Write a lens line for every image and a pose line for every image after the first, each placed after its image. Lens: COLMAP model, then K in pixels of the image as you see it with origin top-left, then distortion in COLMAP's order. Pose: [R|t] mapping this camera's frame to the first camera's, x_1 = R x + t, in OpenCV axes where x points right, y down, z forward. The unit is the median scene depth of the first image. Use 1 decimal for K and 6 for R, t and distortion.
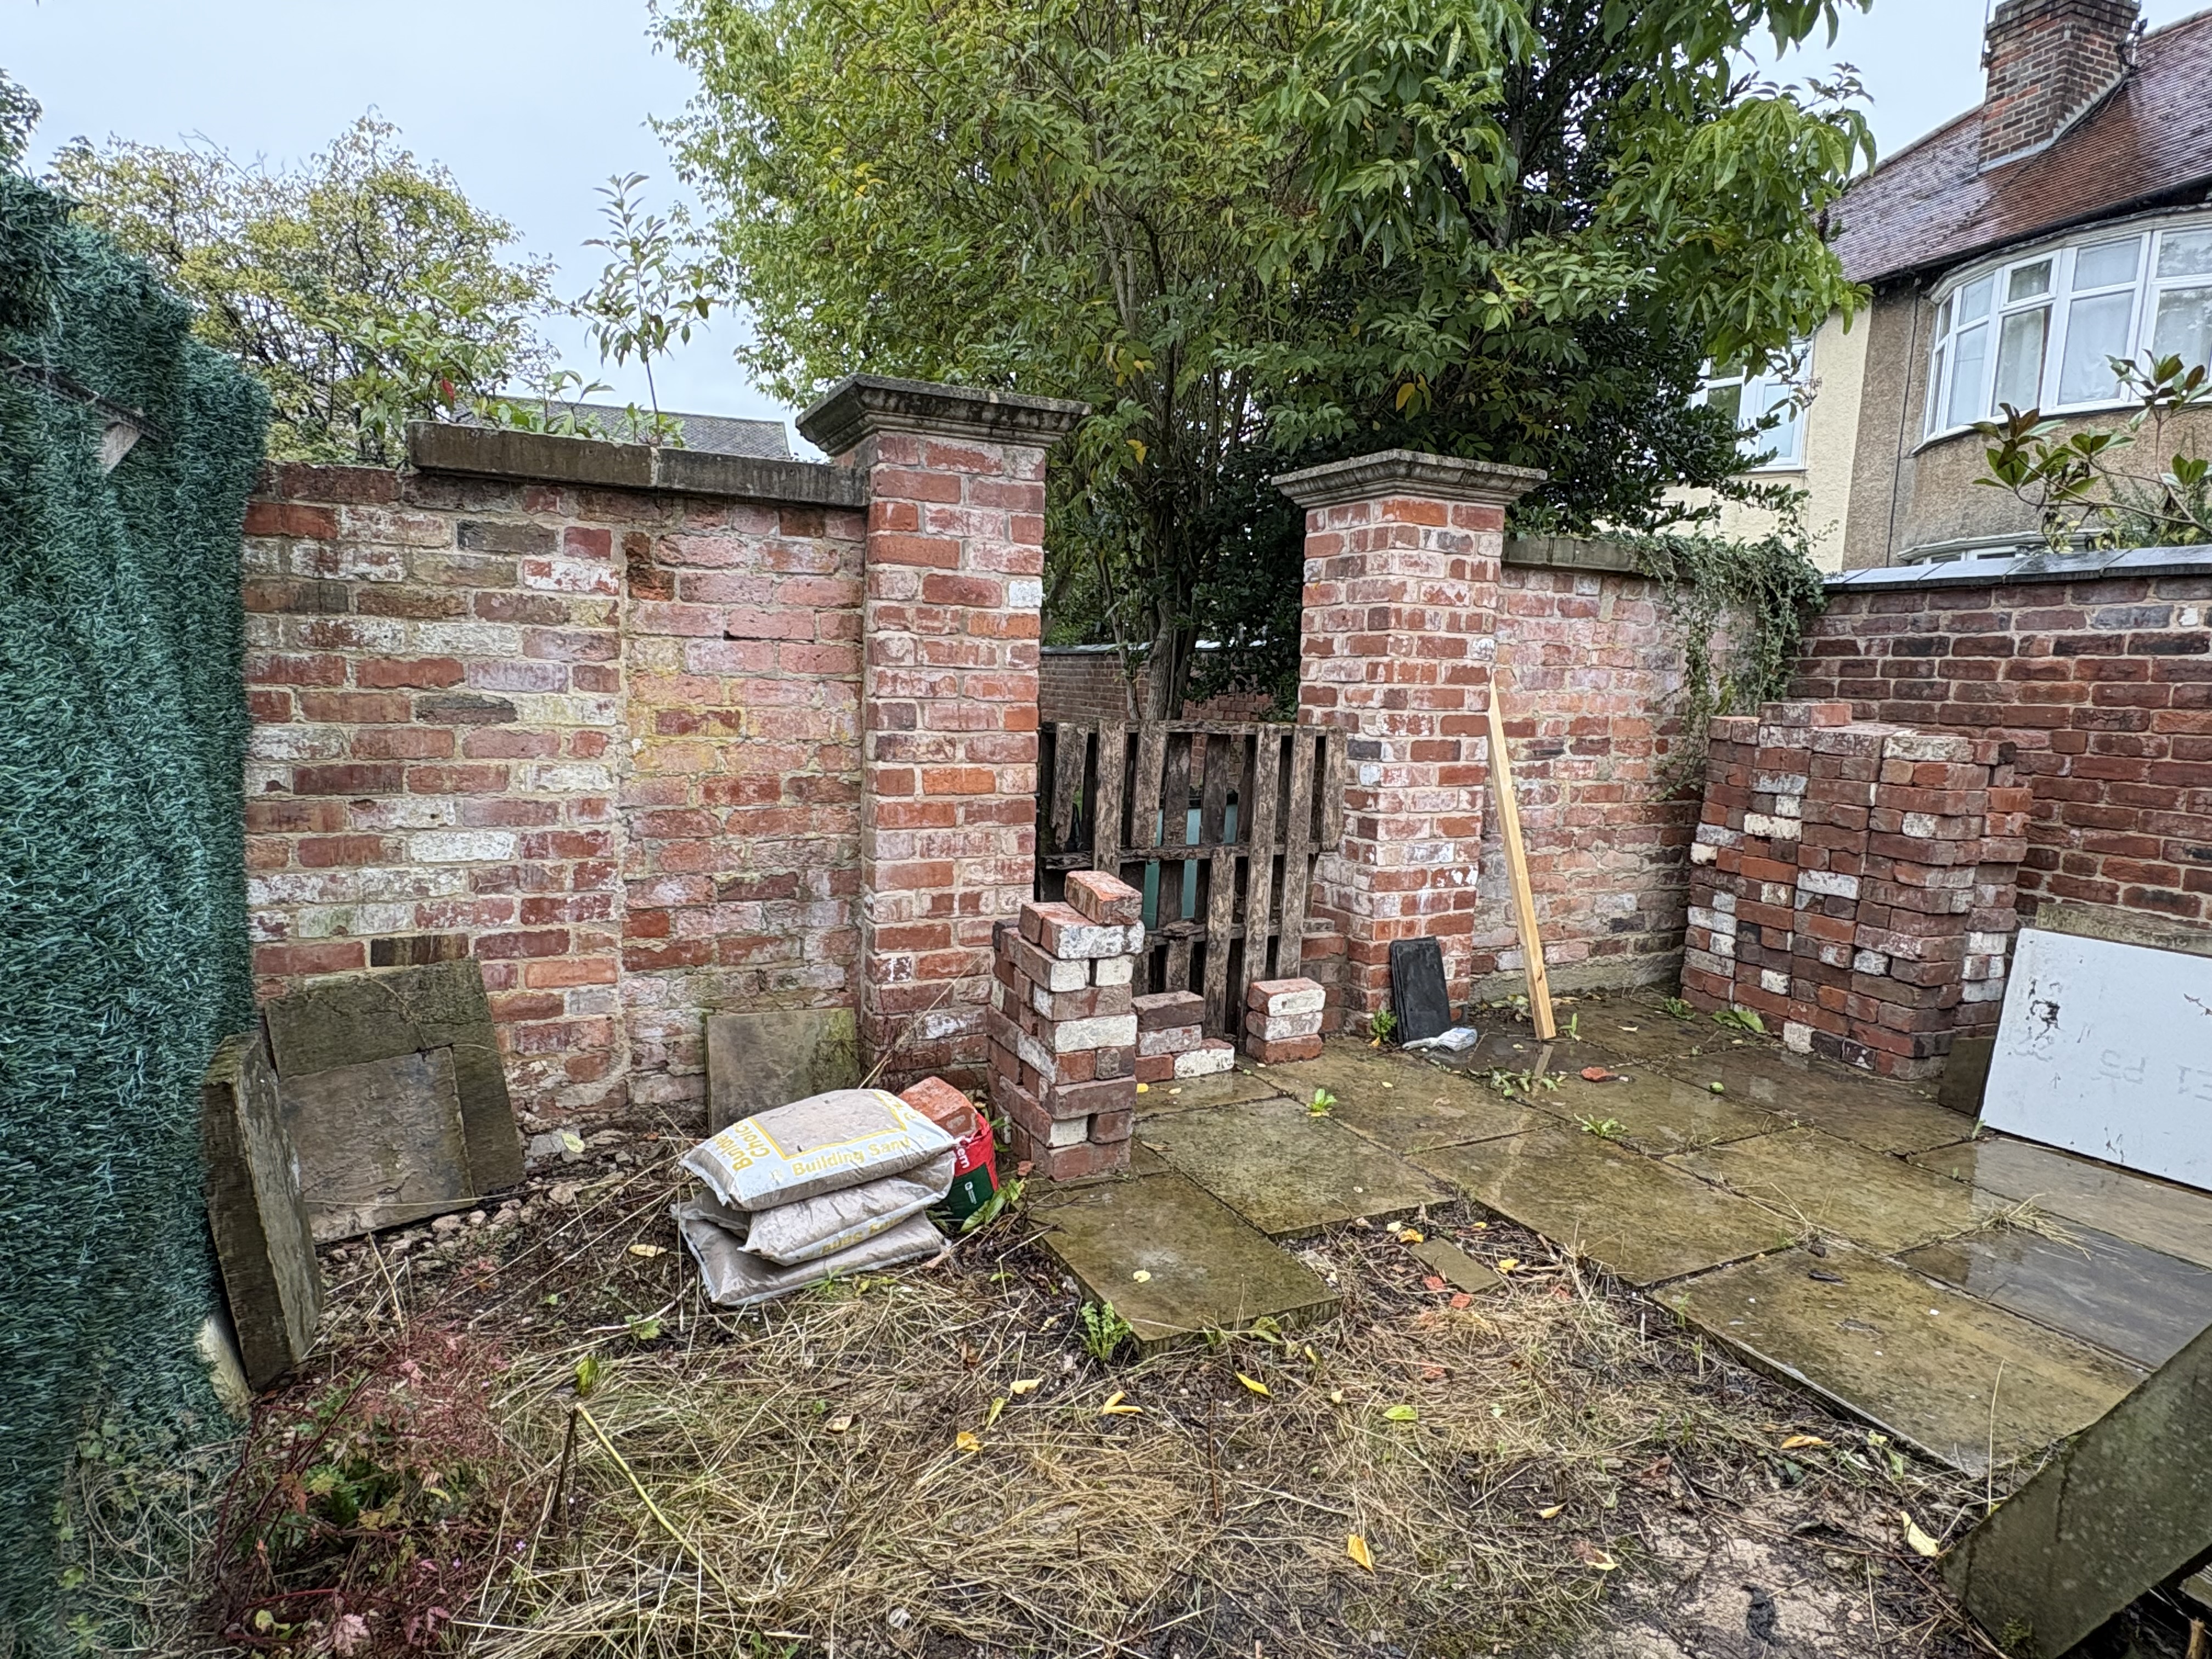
lens RADIAL K [[1194.5, 0, 1099.1], [0, 1194.5, 830.0], [0, 0, 1]] dist [0.007669, 0.000552]
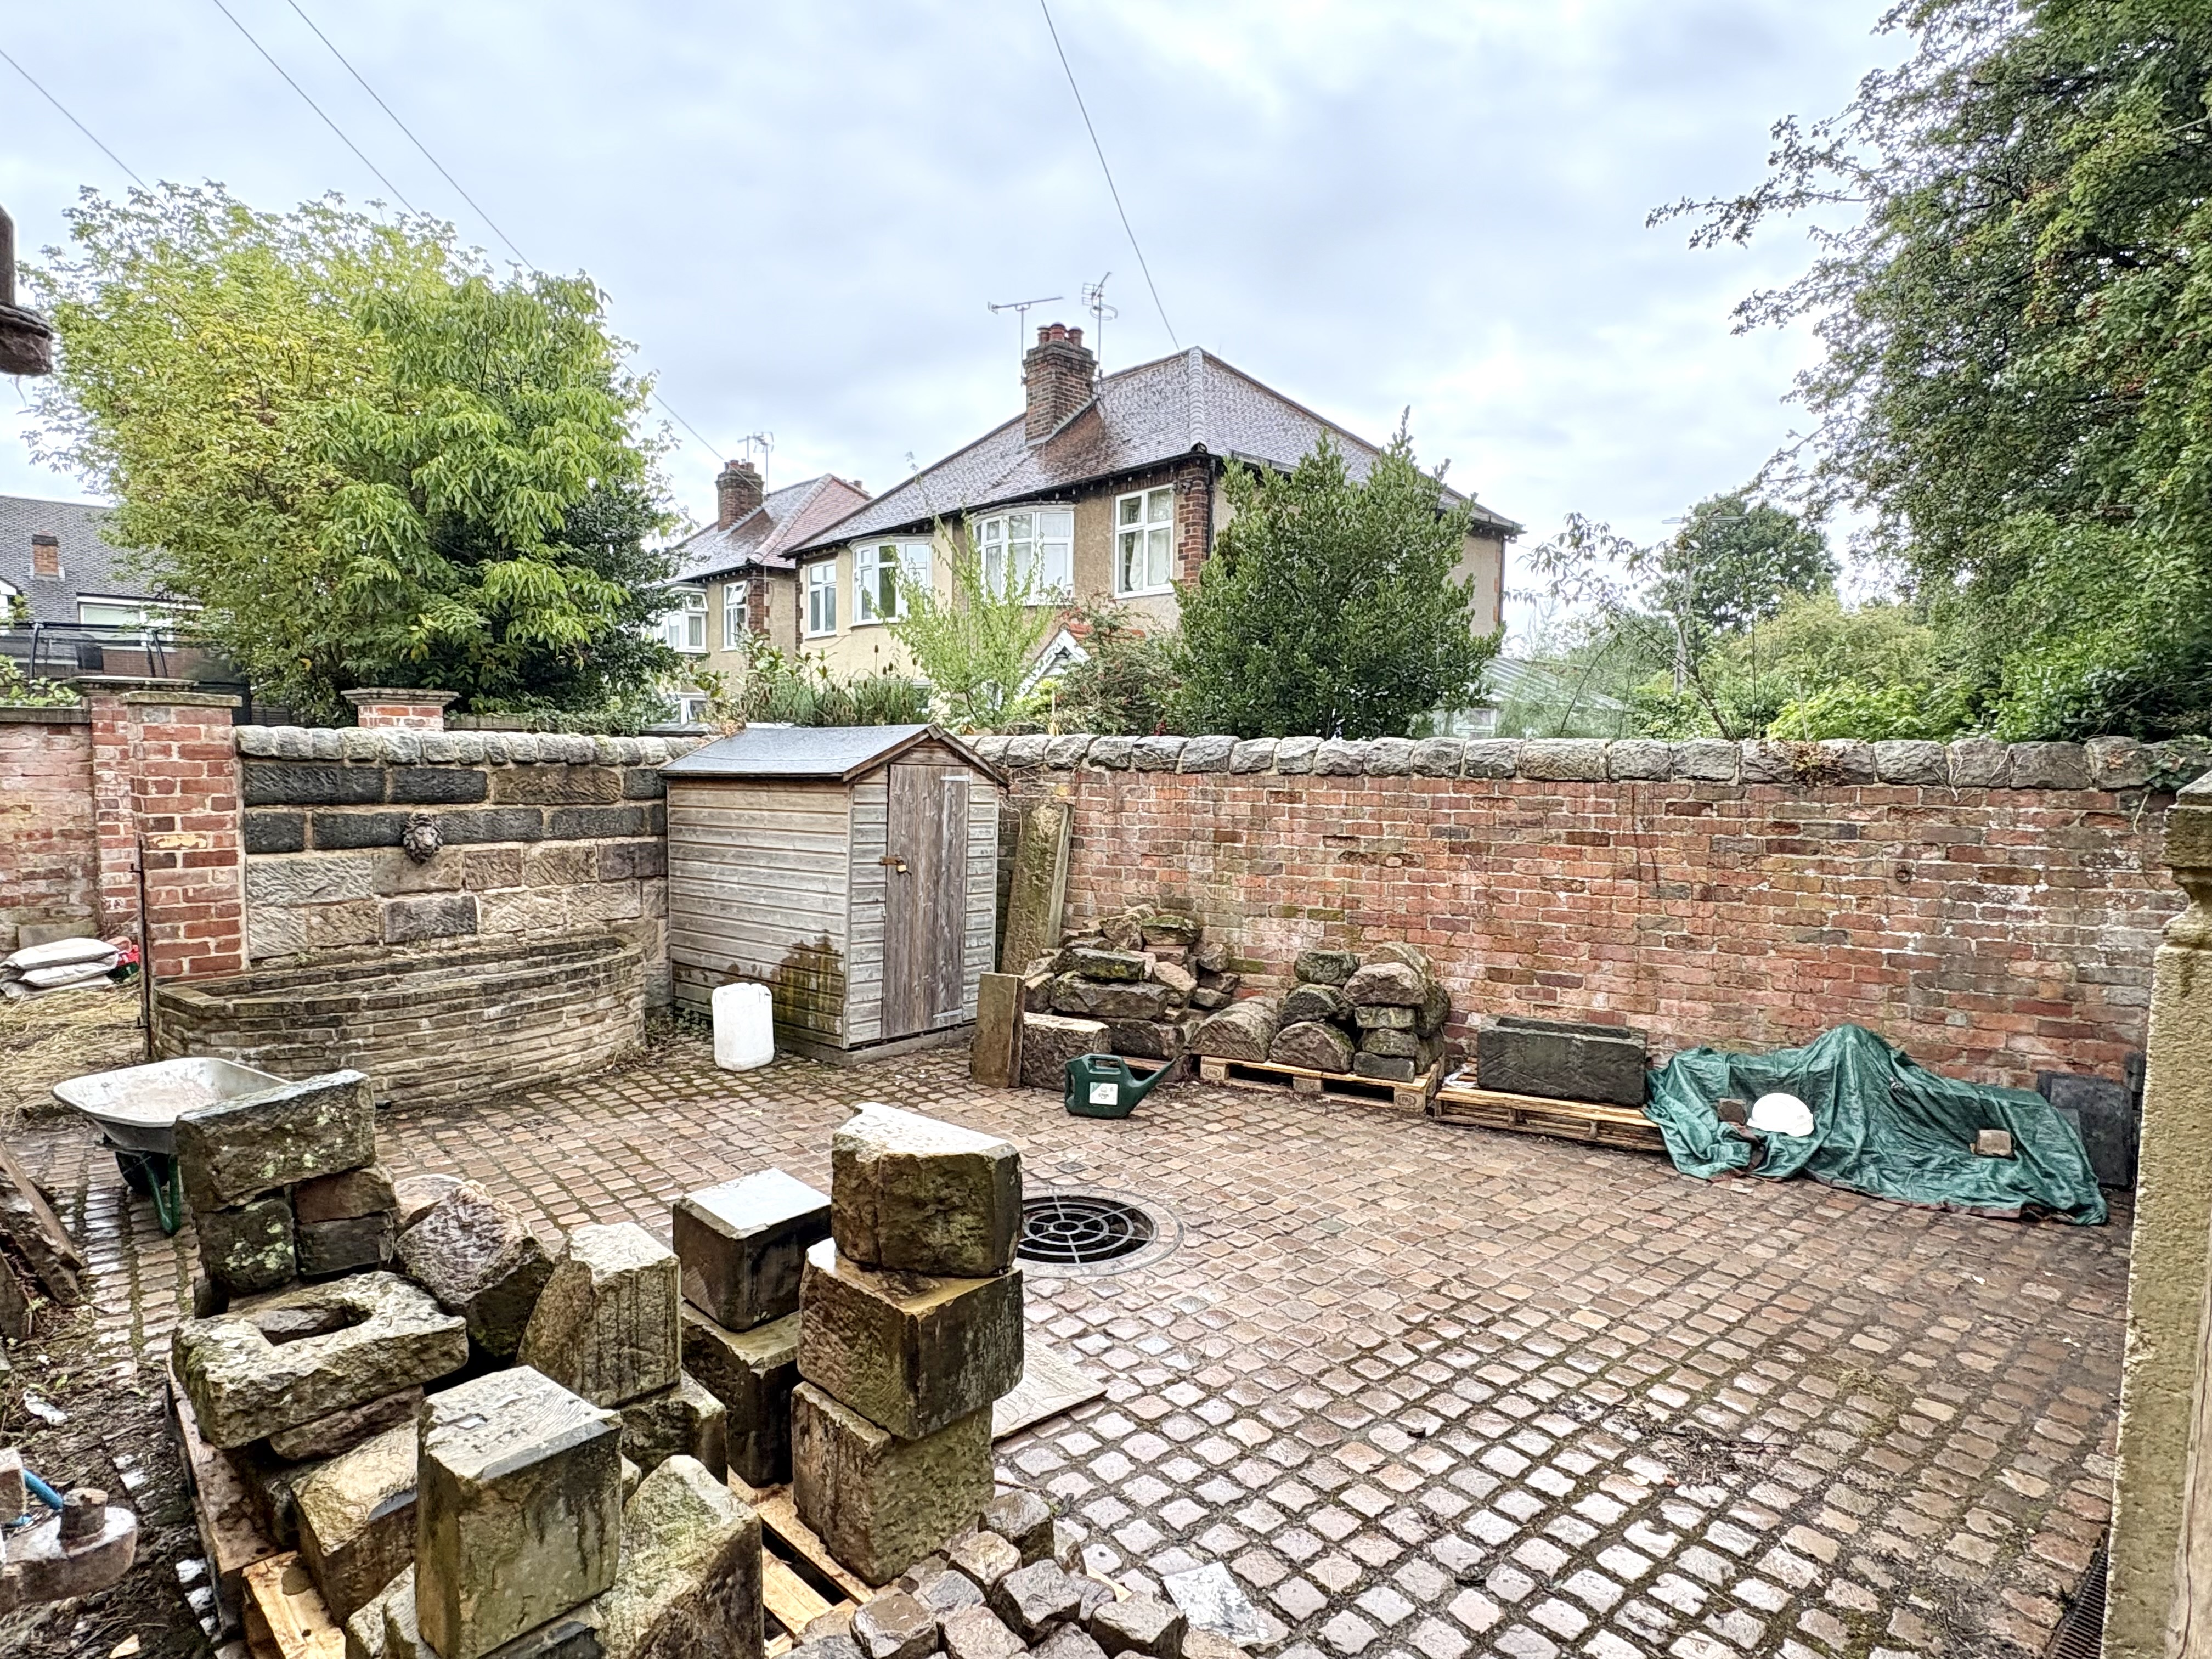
lens RADIAL K [[1194.5, 0, 1105.0], [0, 1194.5, 832.5], [0, 0, 1]] dist [0.007669, 0.000552]
pose [[0.938645, -0.044051, 0.342059, 0.933489], [0.059247, 0.997661, -0.034101, 0.176482], [-0.339757, 0.052275, 0.939059, -2.098632]]
